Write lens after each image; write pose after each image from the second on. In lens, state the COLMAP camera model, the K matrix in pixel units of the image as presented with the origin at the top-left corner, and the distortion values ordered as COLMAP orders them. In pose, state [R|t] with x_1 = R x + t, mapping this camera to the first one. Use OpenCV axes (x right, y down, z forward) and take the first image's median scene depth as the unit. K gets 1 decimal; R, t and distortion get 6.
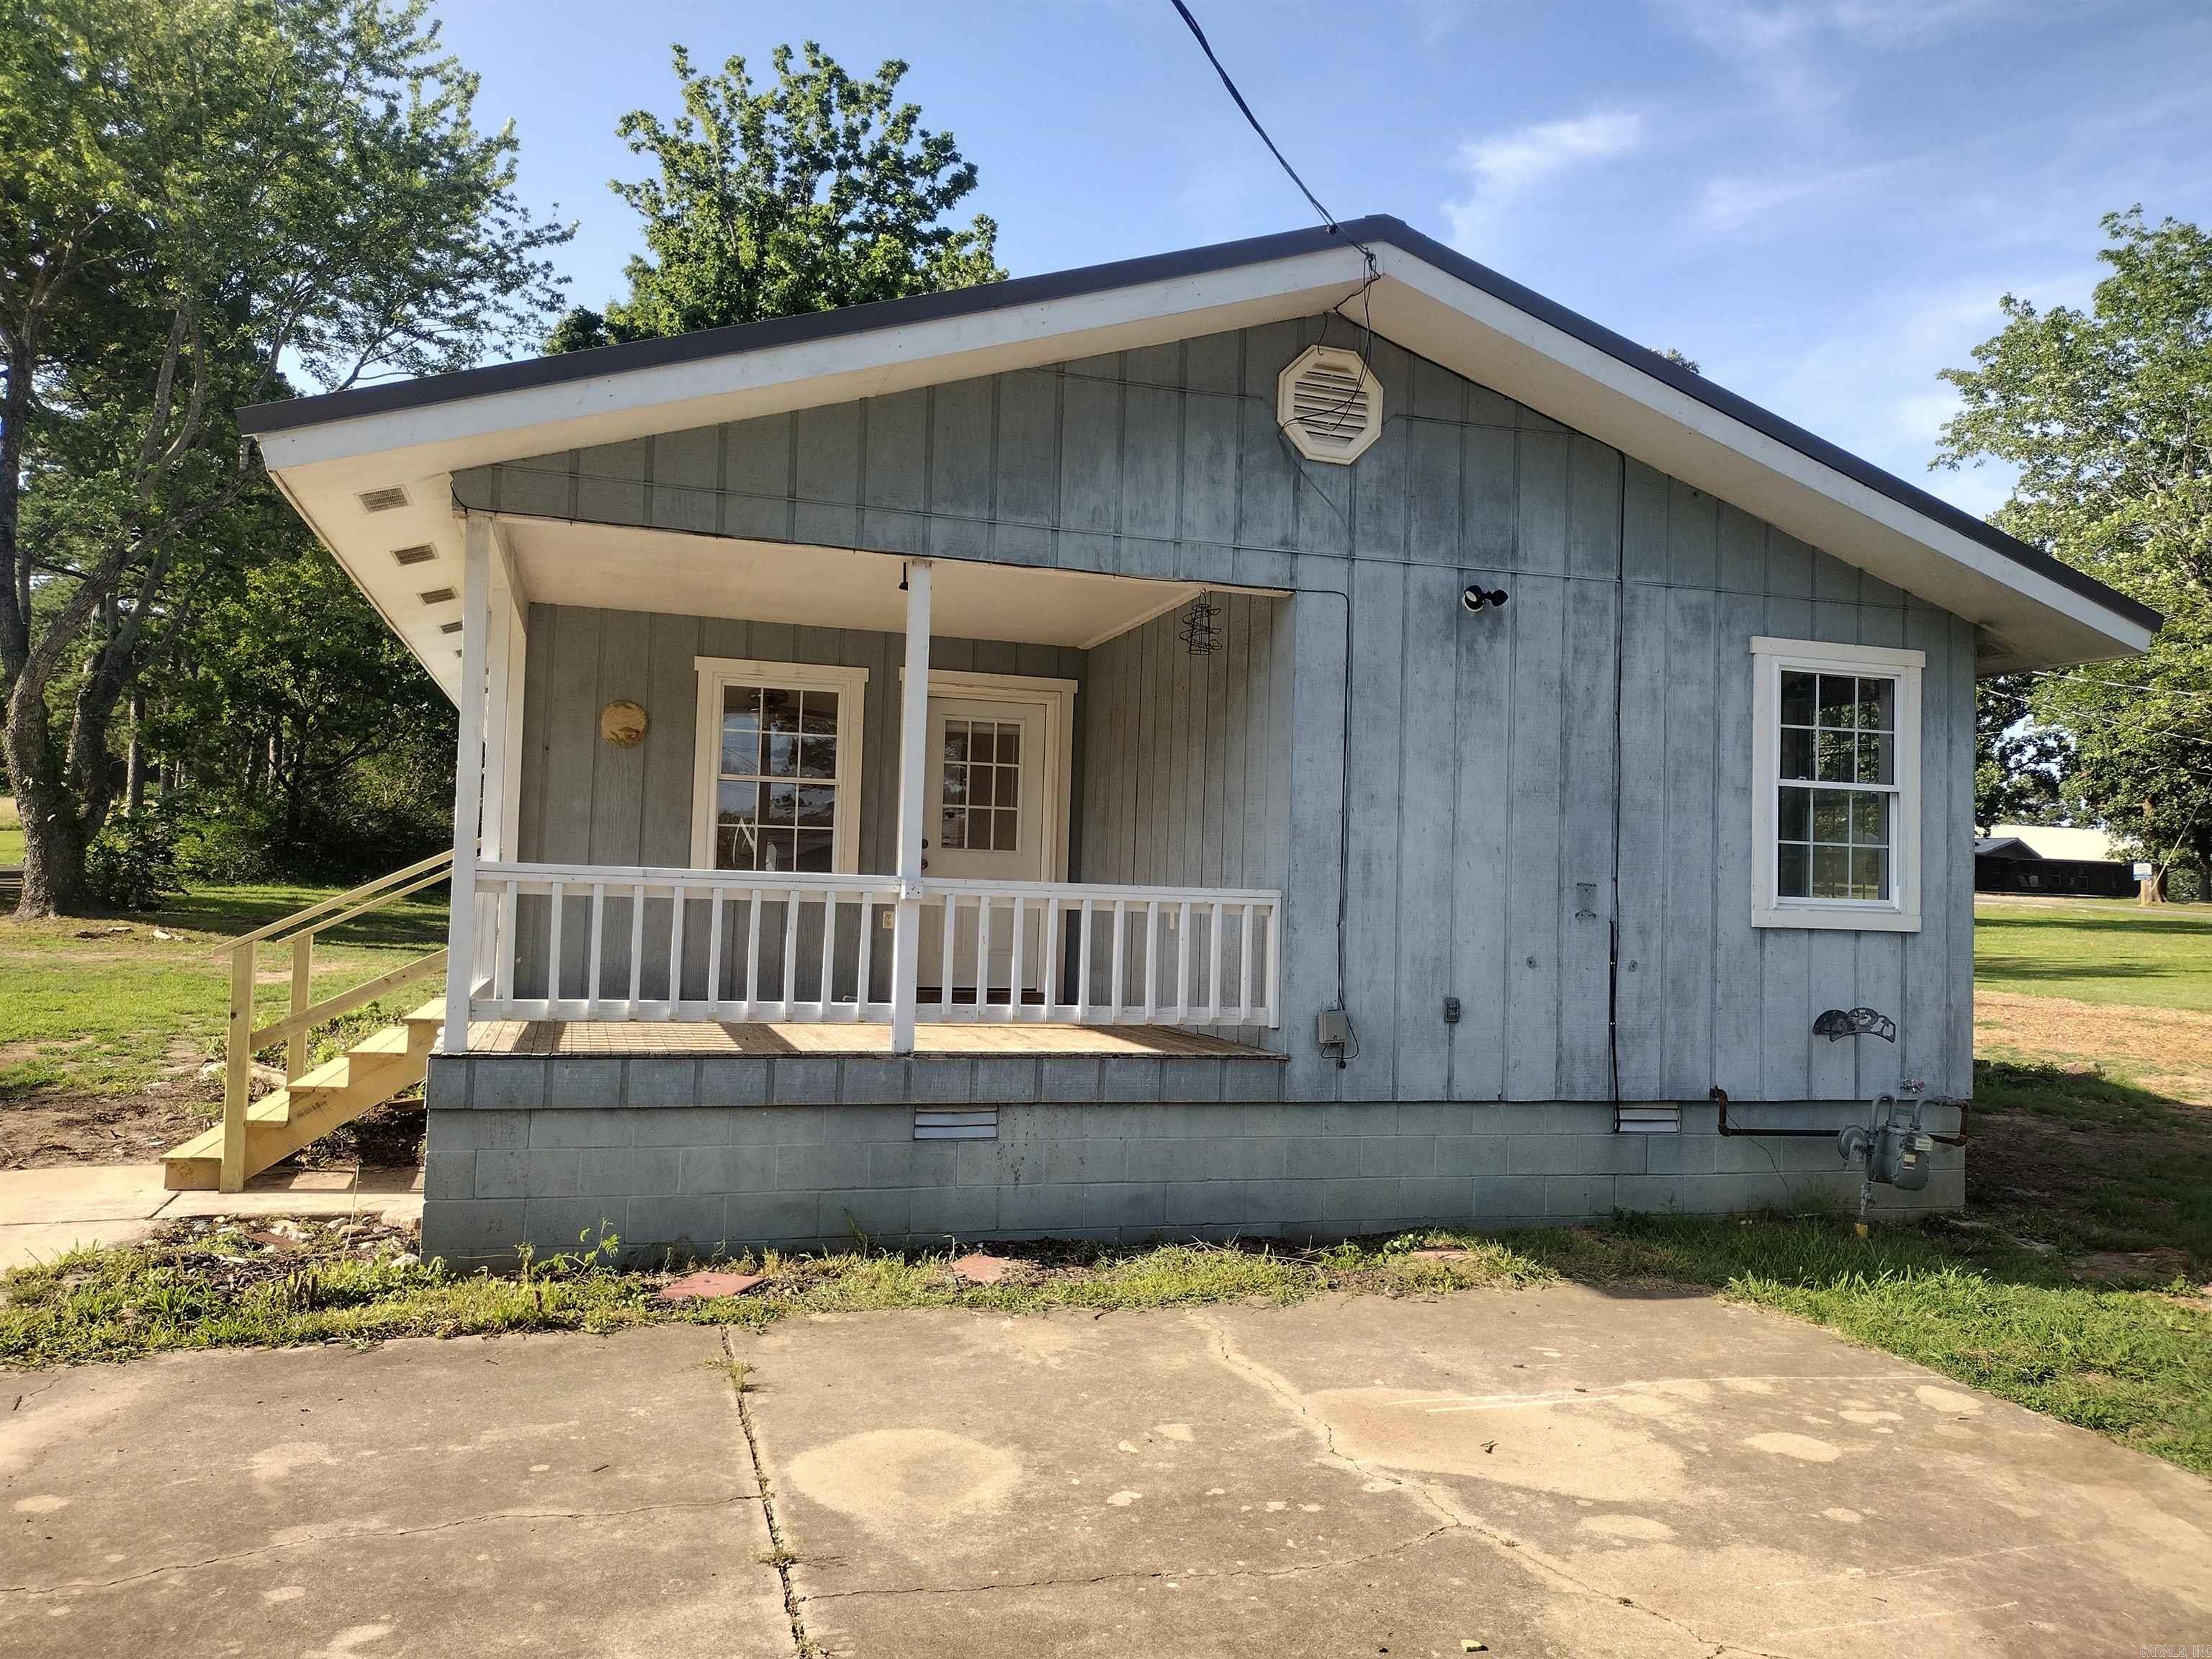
lens RADIAL K [[1762.6, 0, 1106.0], [0, 1762.6, 829.5], [0, 0, 1]] dist [0.002120, -0.006498]
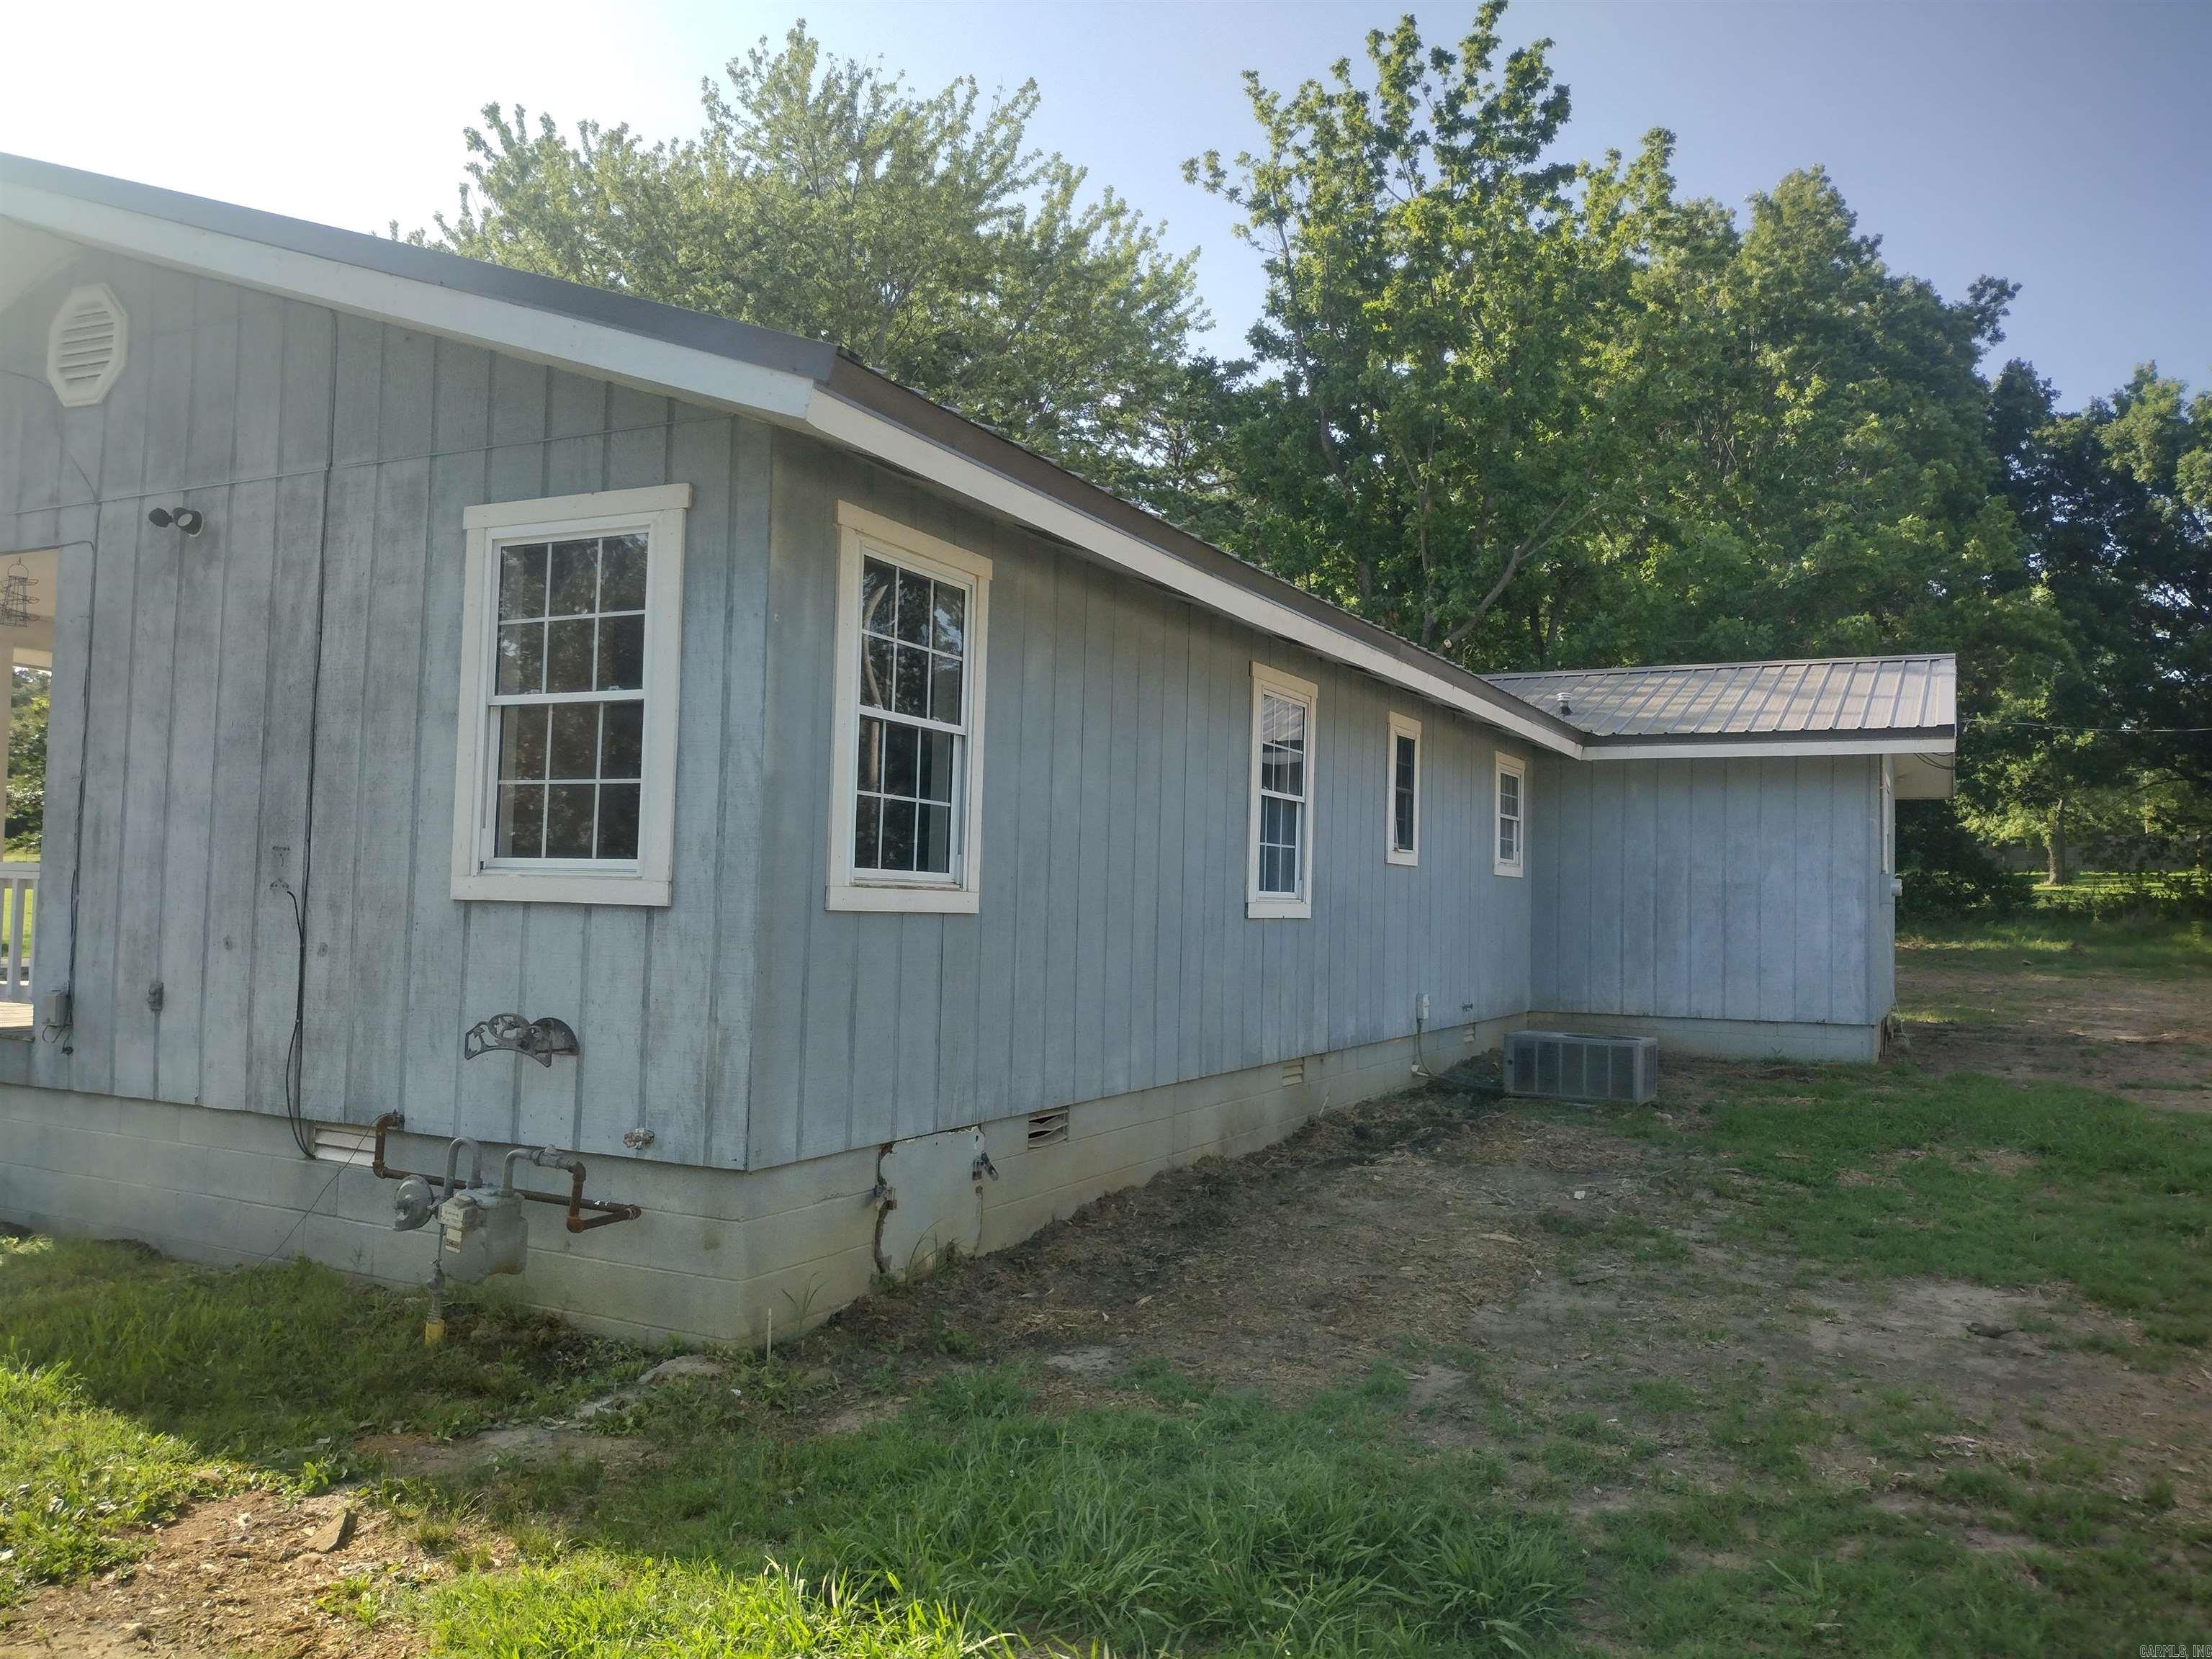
lens RADIAL K [[1762.6, 0, 1106.0], [0, 1762.6, 829.5], [0, 0, 1]] dist [0.002120, -0.006498]
pose [[0.711858, -0.042849, -0.701016, 1.086734], [0.022058, 0.999009, -0.038663, 0.061005], [0.701977, 0.012060, 0.712097, 0.672605]]
